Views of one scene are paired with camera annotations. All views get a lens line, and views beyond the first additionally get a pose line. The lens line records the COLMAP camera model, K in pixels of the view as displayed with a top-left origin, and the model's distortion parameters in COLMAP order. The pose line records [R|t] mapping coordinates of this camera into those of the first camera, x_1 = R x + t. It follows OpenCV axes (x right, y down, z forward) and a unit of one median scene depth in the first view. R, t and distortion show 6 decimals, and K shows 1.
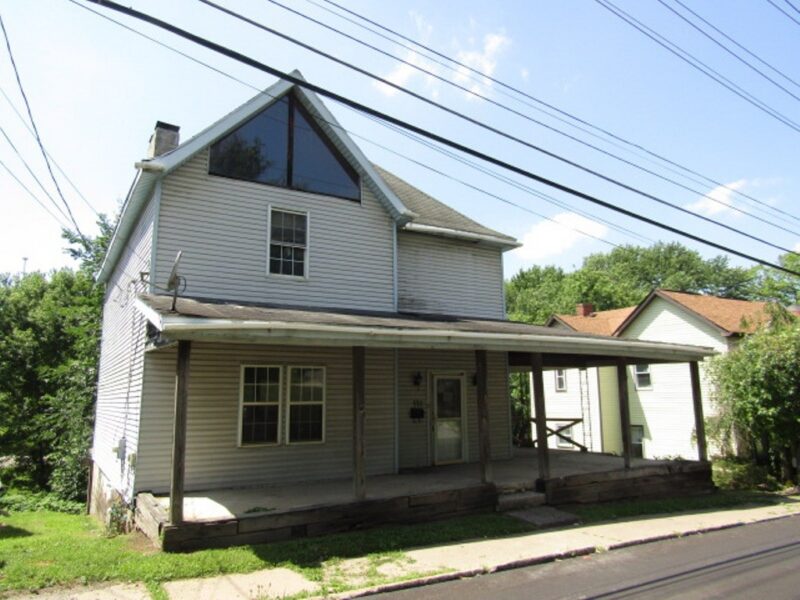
lens RADIAL K [[571.4, 0, 393.7], [0, 571.4, 297.9], [0, 0, 1]] dist [-0.027202, 0.011383]
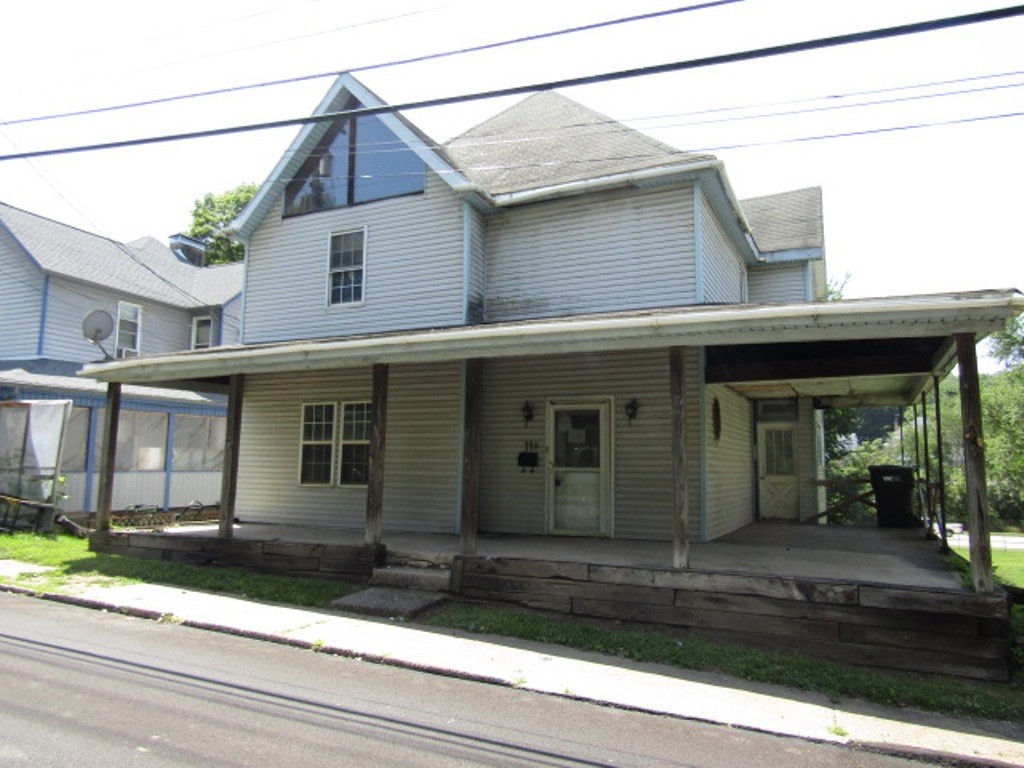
lens RADIAL K [[731.3, 0, 503.9], [0, 731.3, 381.3], [0, 0, 1]] dist [-0.027202, 0.011383]
pose [[0.542764, -0.081162, -0.835955, 0.947931], [0.128339, 0.991646, -0.012951, 0.136447], [0.830022, -0.100256, 0.548646, 0.583866]]
